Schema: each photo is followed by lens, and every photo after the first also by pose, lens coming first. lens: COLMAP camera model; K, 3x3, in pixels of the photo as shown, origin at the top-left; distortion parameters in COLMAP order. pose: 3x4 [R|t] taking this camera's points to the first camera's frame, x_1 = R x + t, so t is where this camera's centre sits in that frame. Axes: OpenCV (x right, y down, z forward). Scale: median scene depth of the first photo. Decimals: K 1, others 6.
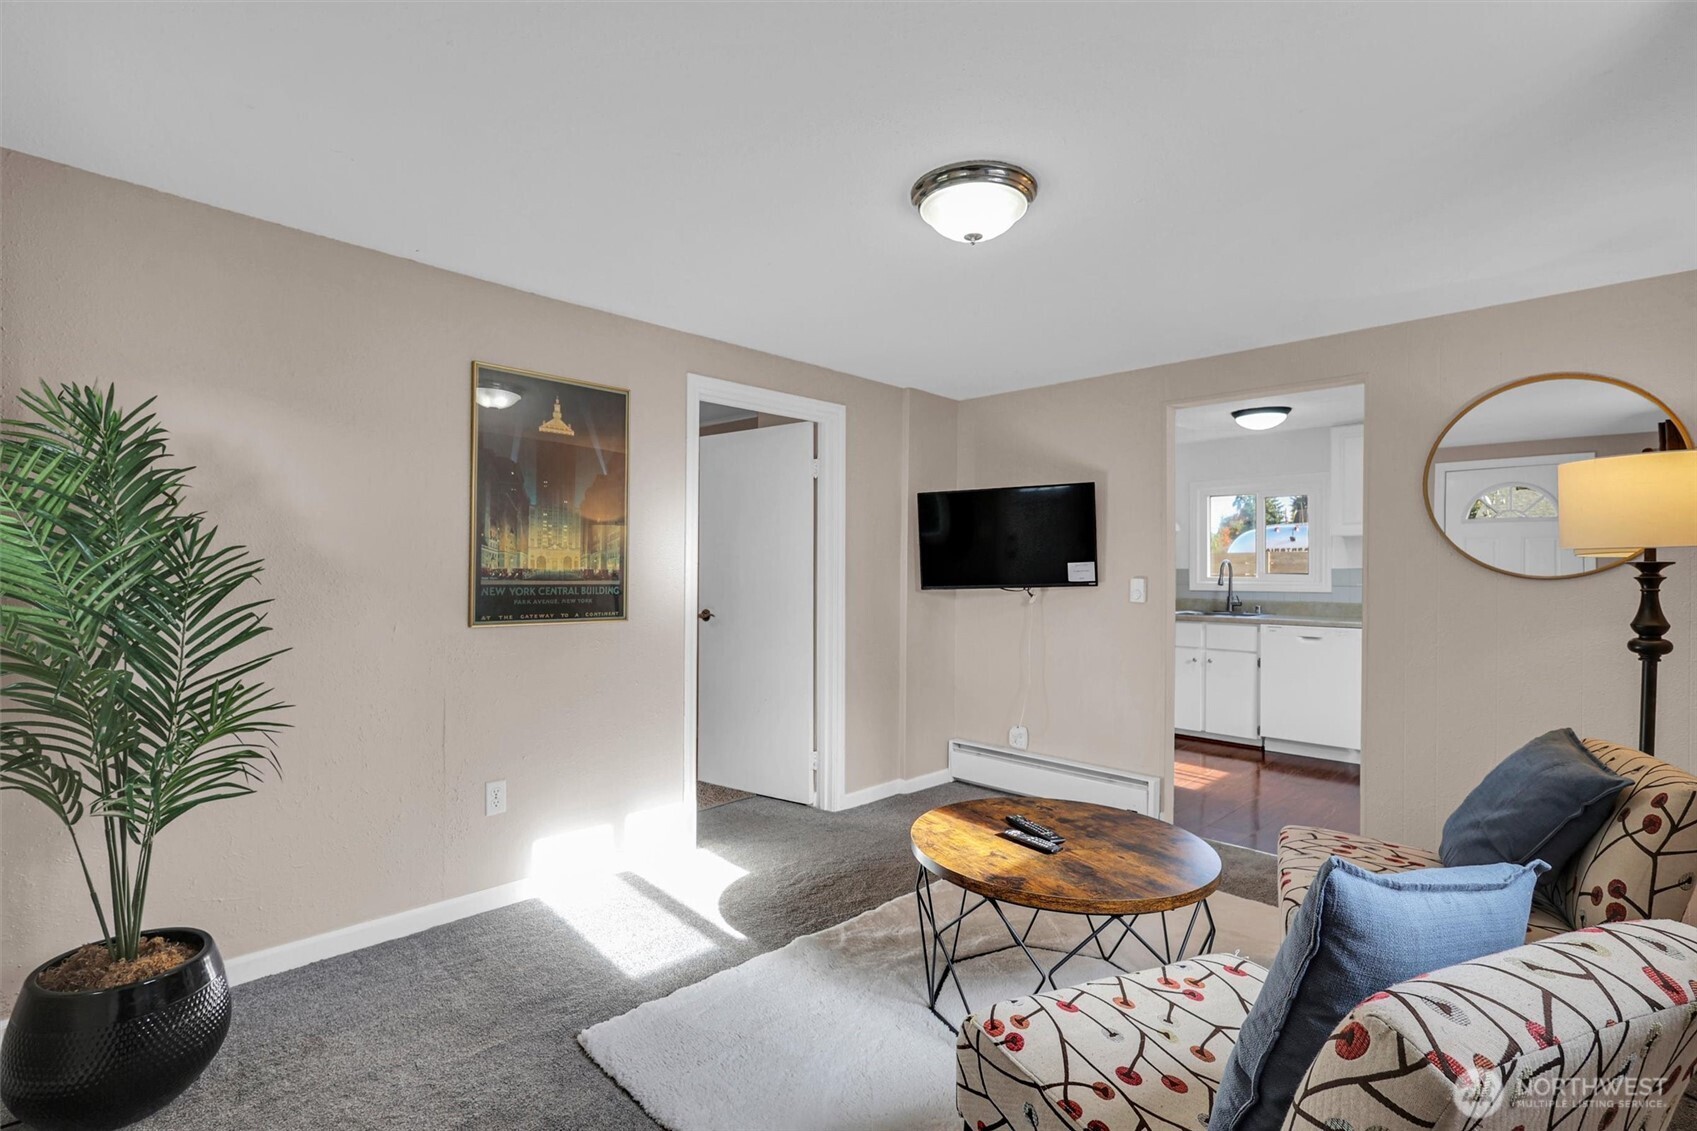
lens RADIAL K [[815.5, 0, 851.4], [0, 815.5, 564.3], [0, 0, 1]] dist [0.000722, 0.001242]
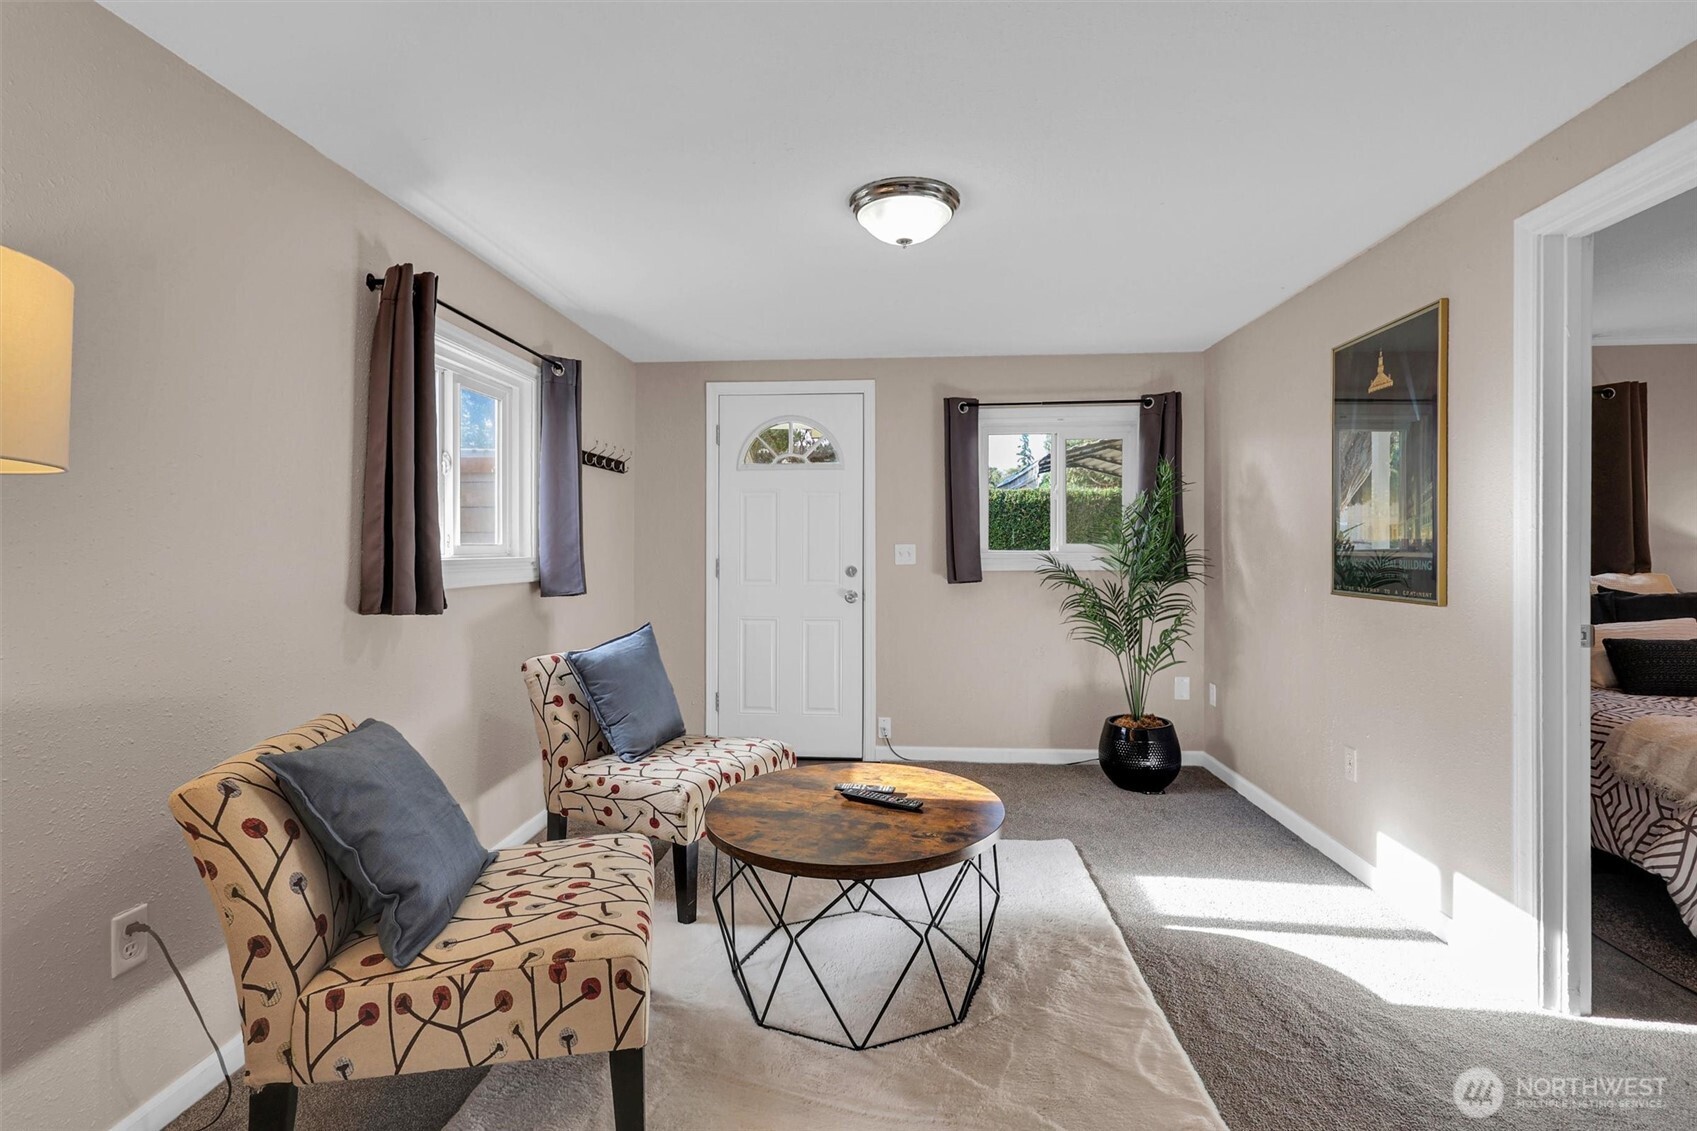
lens RADIAL K [[815.5, 0, 849.6], [0, 815.5, 562.1], [0, 0, 1]] dist [0.000722, 0.001242]
pose [[-0.769346, 0.004255, -0.638818, 0.826926], [0.003574, 0.999991, 0.002357, 0.032842], [0.638822, -0.000470, -0.769354, 1.626807]]
